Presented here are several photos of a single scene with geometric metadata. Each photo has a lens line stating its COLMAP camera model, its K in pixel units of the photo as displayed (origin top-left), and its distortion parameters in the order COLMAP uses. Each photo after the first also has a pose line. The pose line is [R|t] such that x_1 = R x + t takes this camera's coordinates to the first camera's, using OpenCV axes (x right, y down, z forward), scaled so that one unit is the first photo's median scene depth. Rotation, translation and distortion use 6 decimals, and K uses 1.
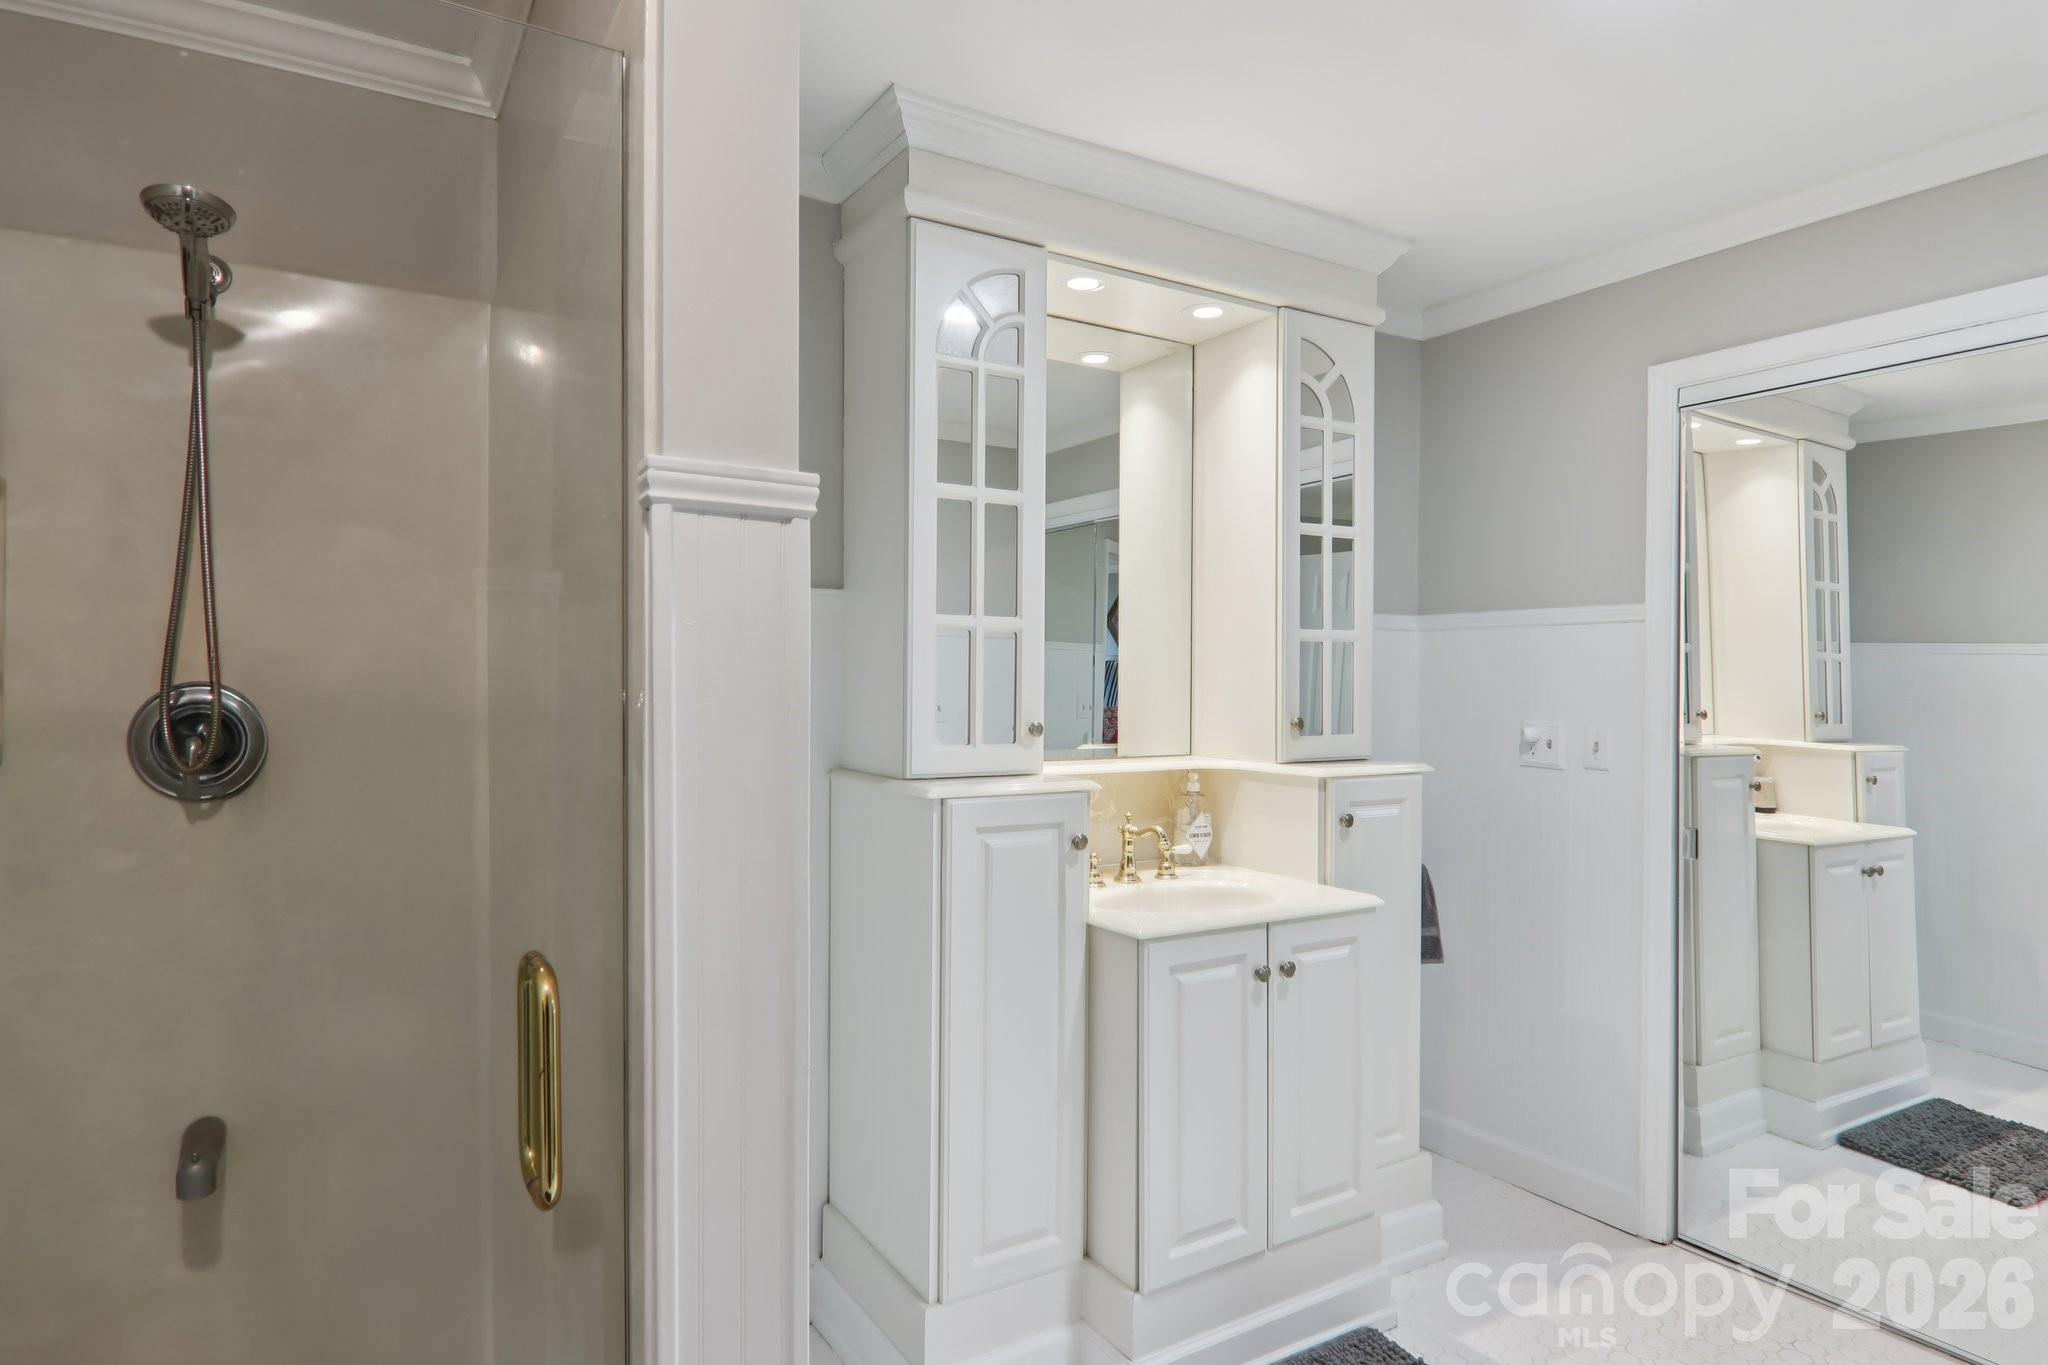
lens RADIAL K [[1103.9, 0, 1018.1], [0, 1103.9, 691.2], [0, 0, 1]] dist [-0.001473, -0.000084]
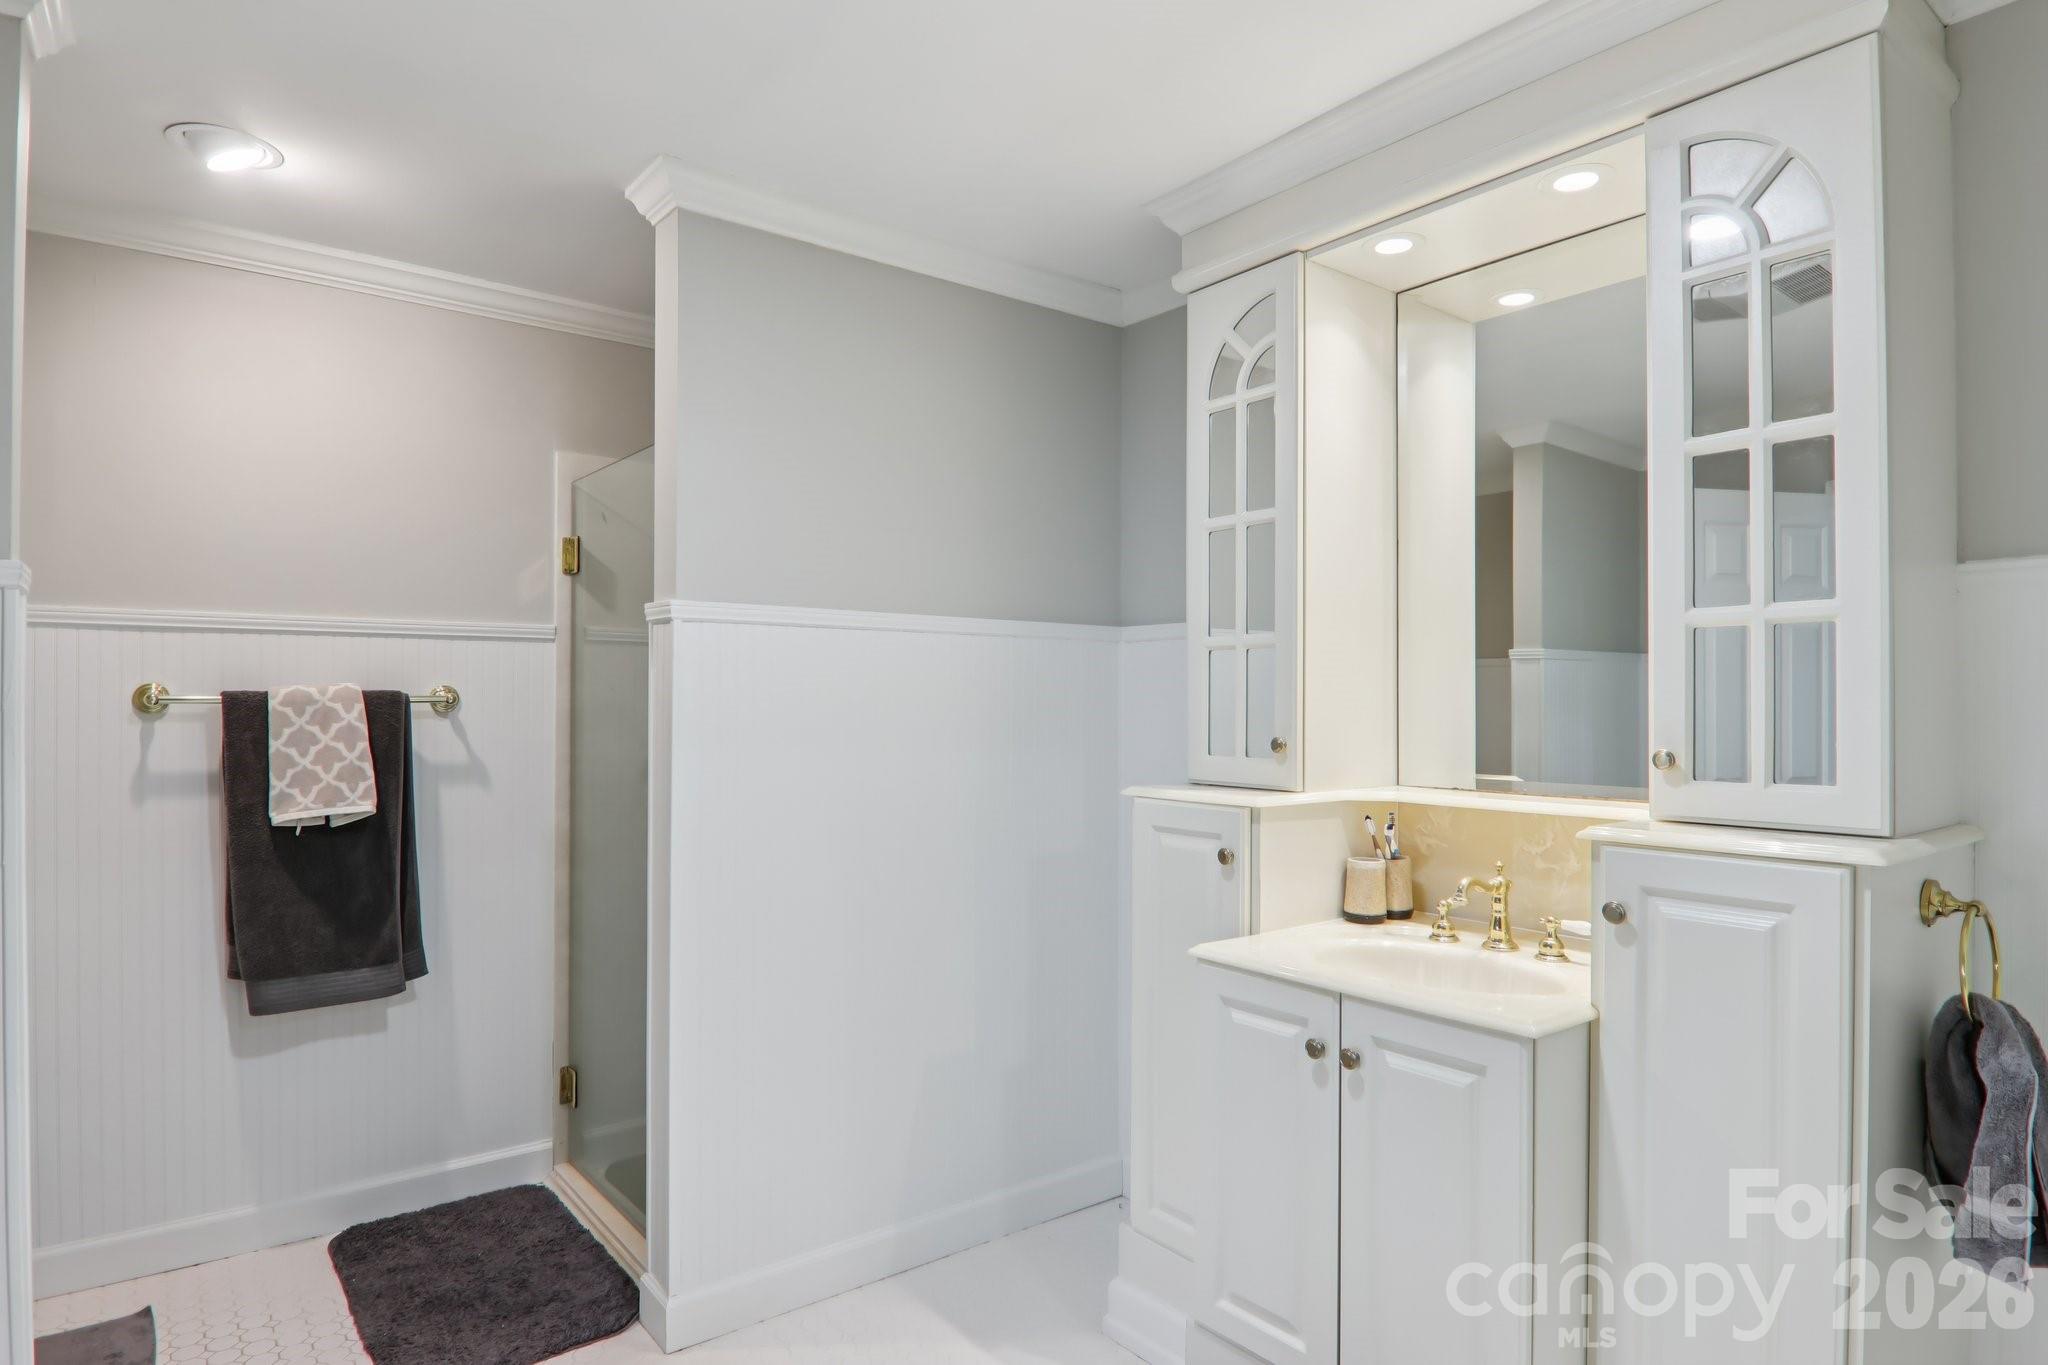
lens RADIAL K [[1177.8, 0, 1024.0], [0, 1177.8, 682.5], [0, 0, 1]] dist [0.003235, 0.000343]
pose [[0.107272, -0.017608, -0.994074, 1.008306], [-0.003183, 0.999832, -0.018054, -0.001620], [0.994225, 0.005100, 0.107198, 0.639957]]
